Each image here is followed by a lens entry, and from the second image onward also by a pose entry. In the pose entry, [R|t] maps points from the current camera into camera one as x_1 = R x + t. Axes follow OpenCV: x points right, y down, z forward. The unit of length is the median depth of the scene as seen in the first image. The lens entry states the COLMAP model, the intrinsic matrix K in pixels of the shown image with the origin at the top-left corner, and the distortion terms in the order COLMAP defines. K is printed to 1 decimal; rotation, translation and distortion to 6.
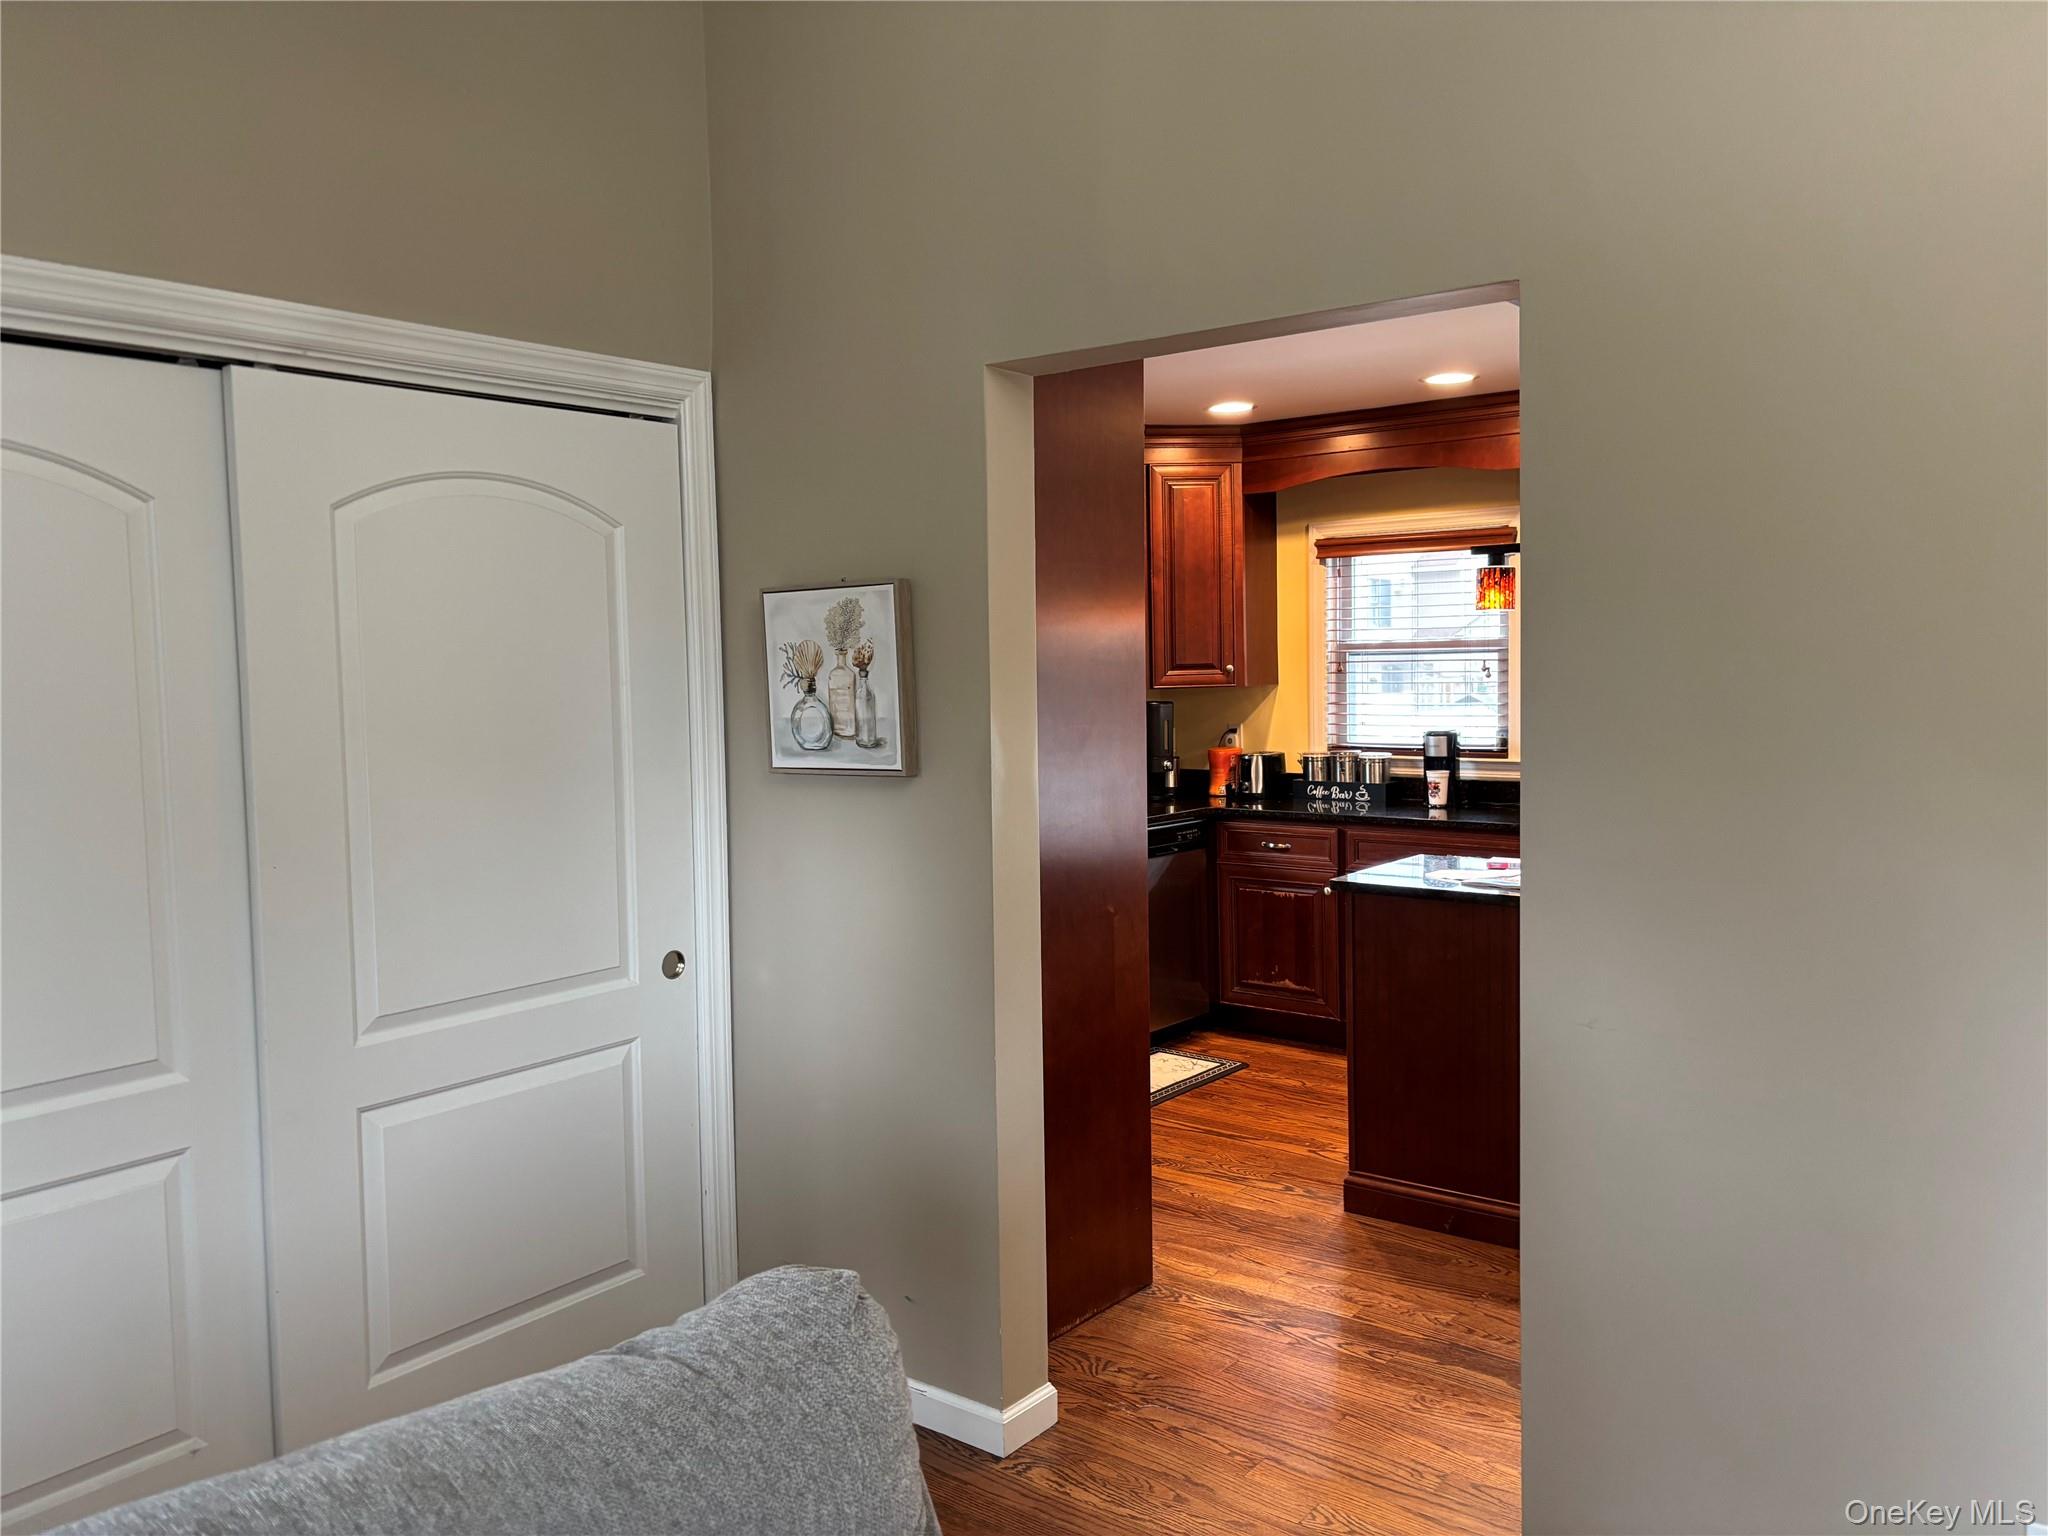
lens RADIAL K [[1569.8, 0, 1024.0], [0, 1569.8, 761.5], [0, 0, 1]] dist [0.010326, -0.009685]
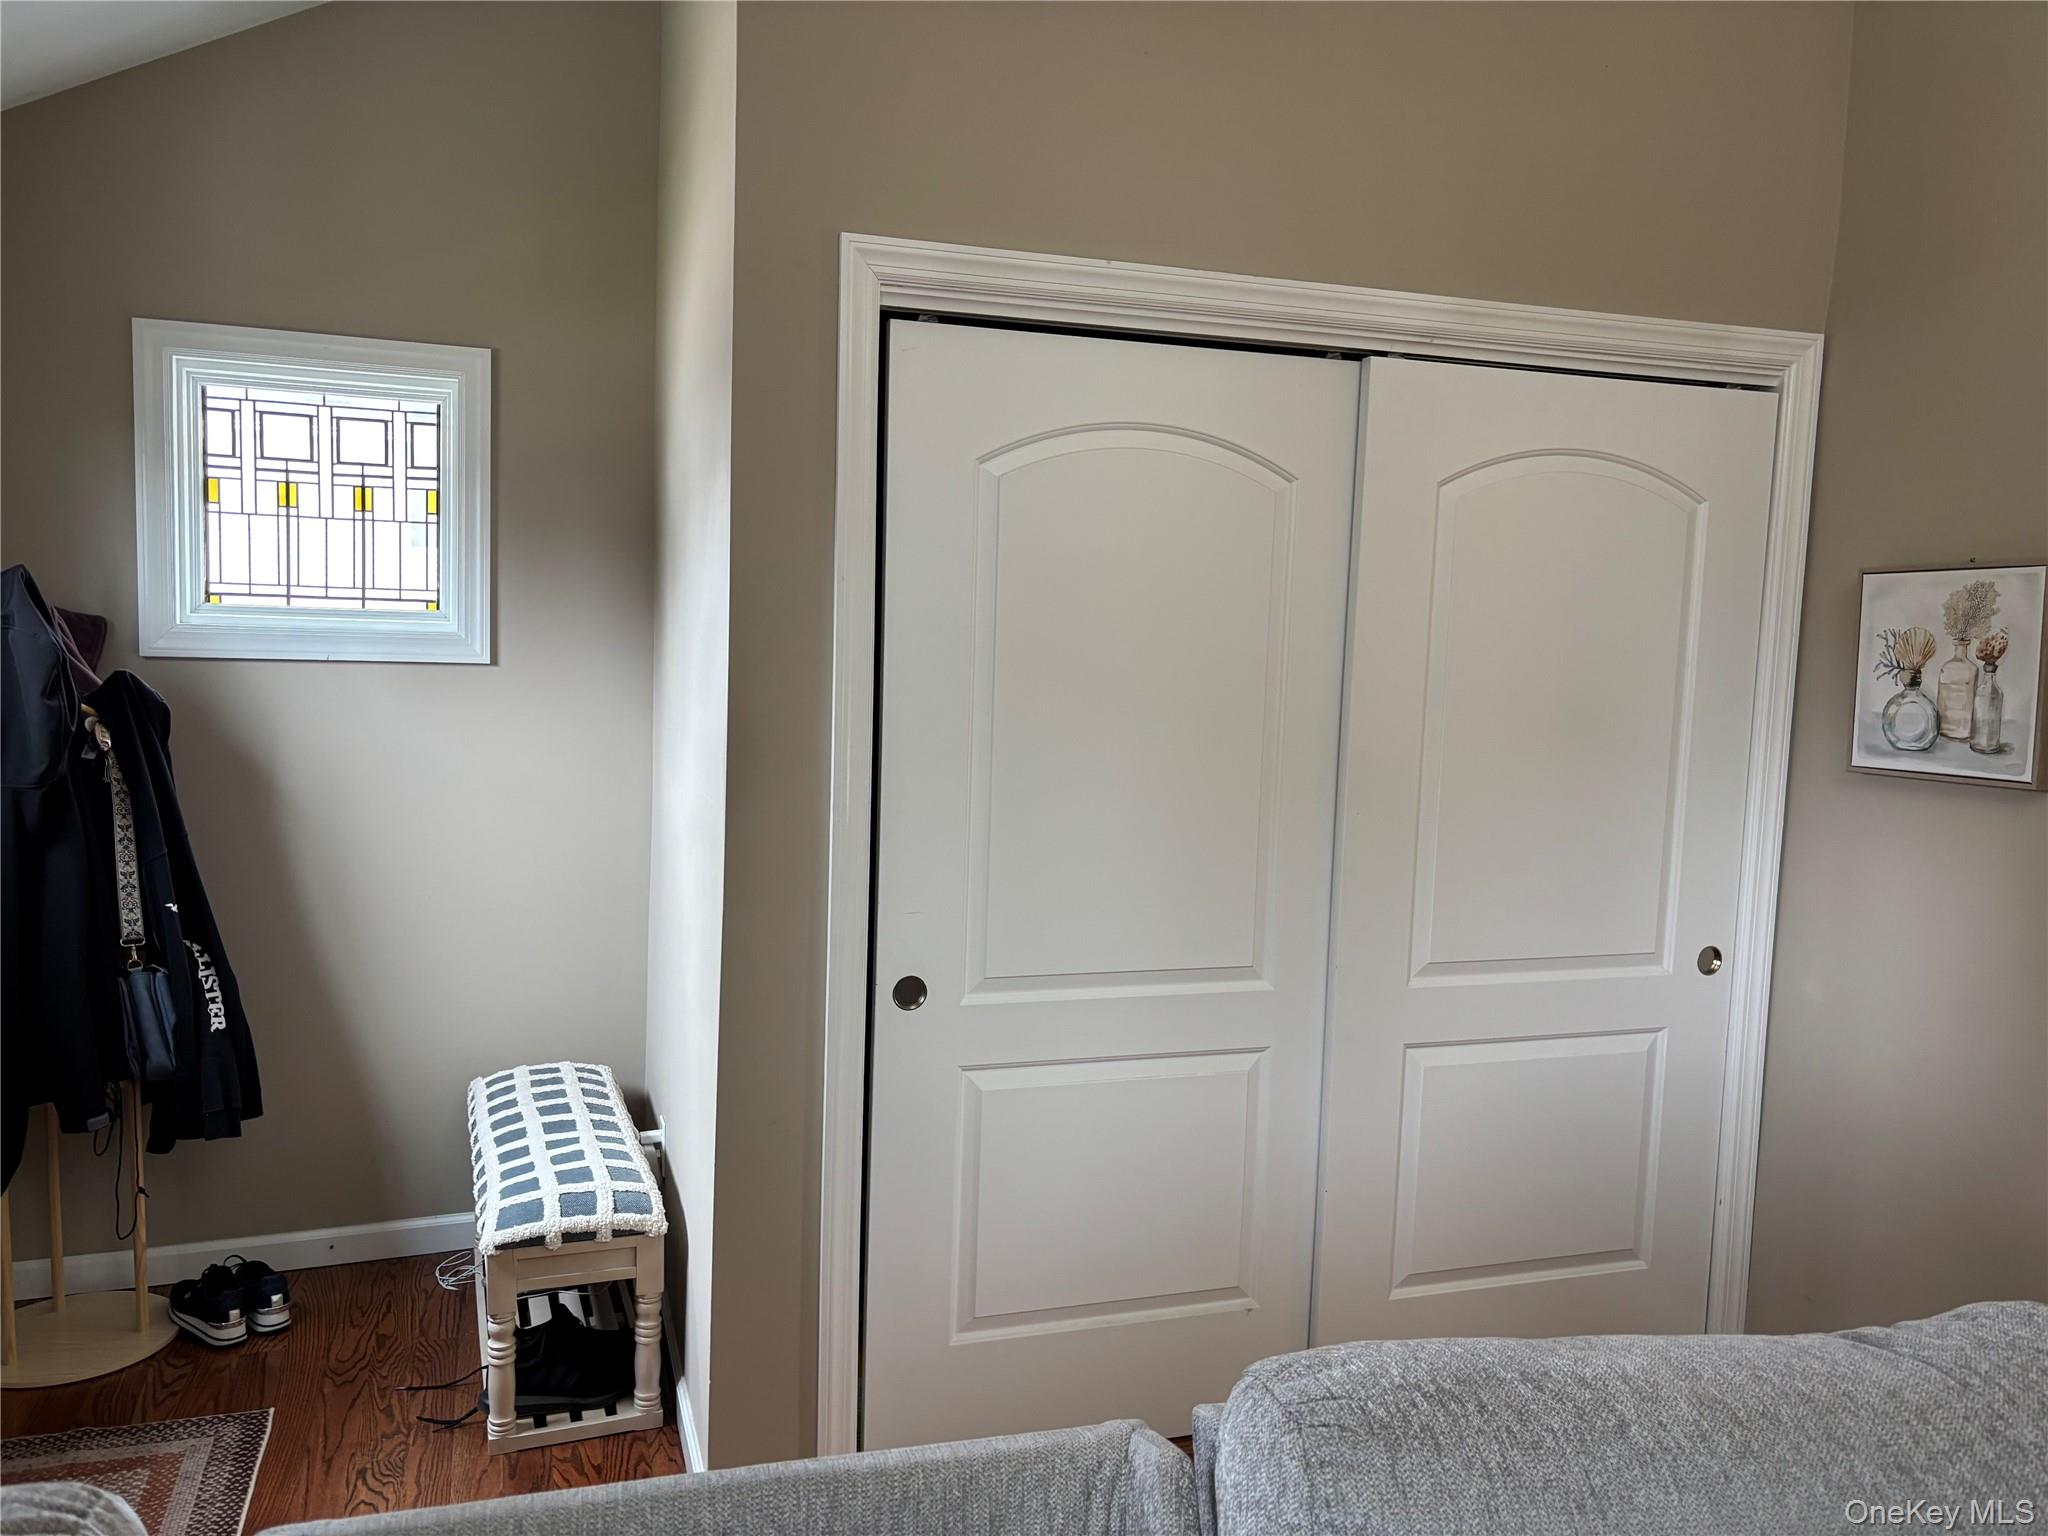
lens RADIAL K [[1554.2, 0, 1024.0], [0, 1554.2, 768.0], [0, 0, 1]] dist [-0.015915, -0.009991]
pose [[0.803107, 0.095438, -0.588142, -0.023361], [-0.082917, 0.995385, 0.048299, 0.002606], [0.590037, 0.009977, 0.807315, -0.015010]]
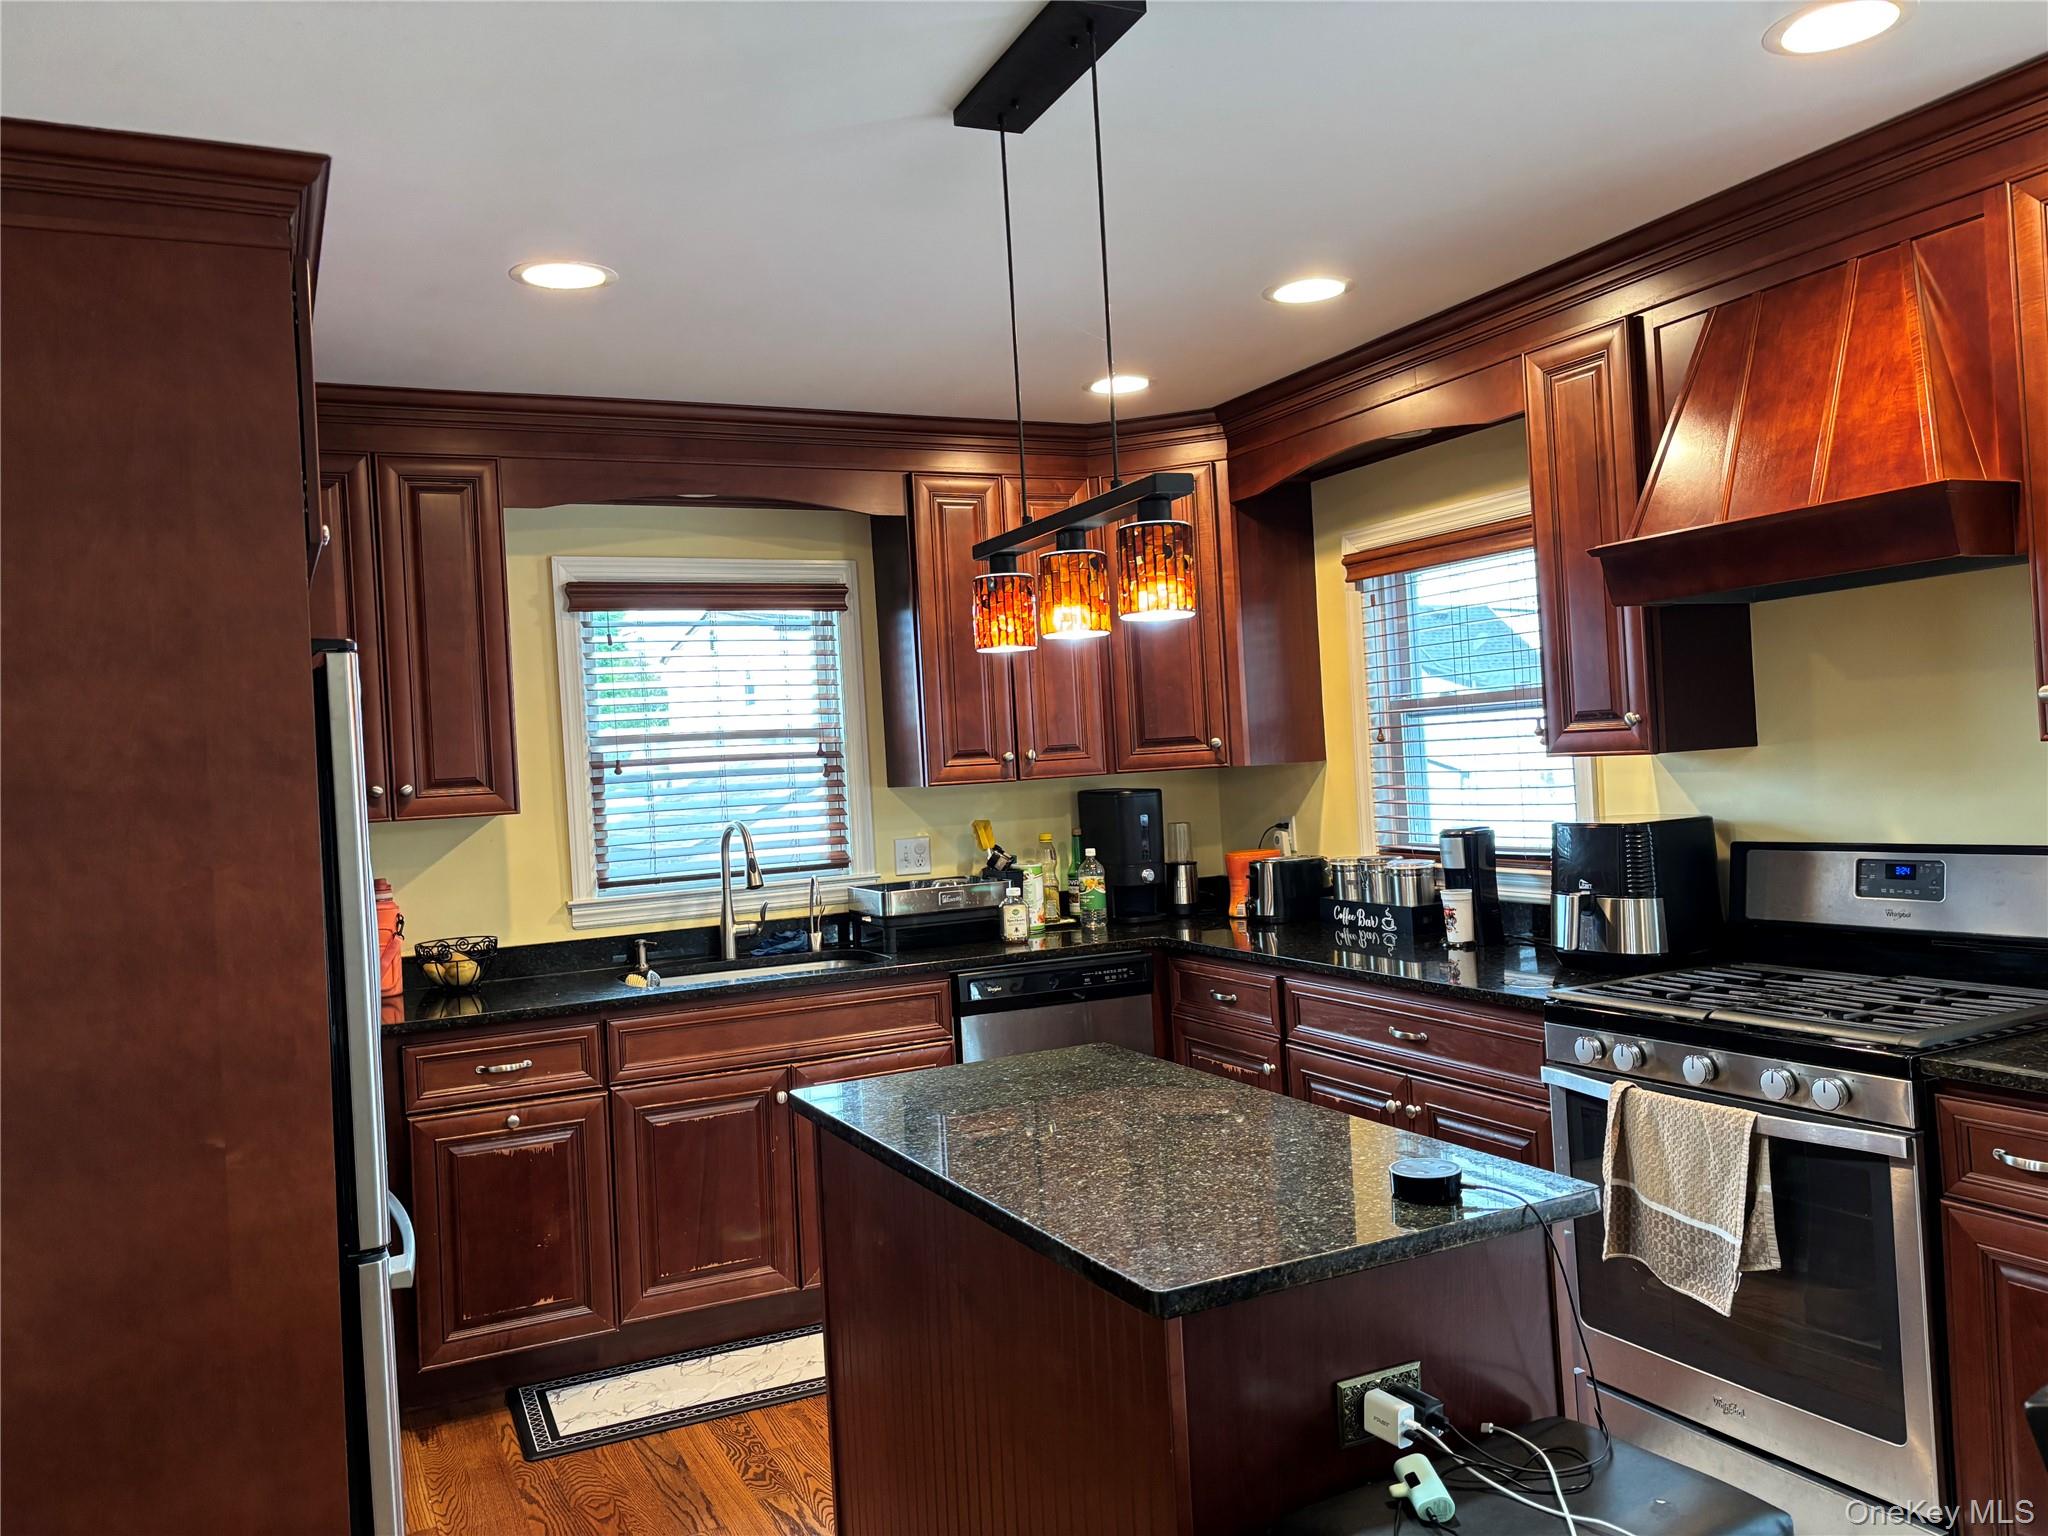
lens RADIAL K [[1569.8, 0, 1024.0], [0, 1569.8, 761.5], [0, 0, 1]] dist [0.010326, -0.009685]
pose [[0.897762, -0.030081, -0.439452, 0.298280], [0.009940, 0.998795, -0.048062, -0.013616], [0.440369, 0.038780, 0.896979, 0.255347]]
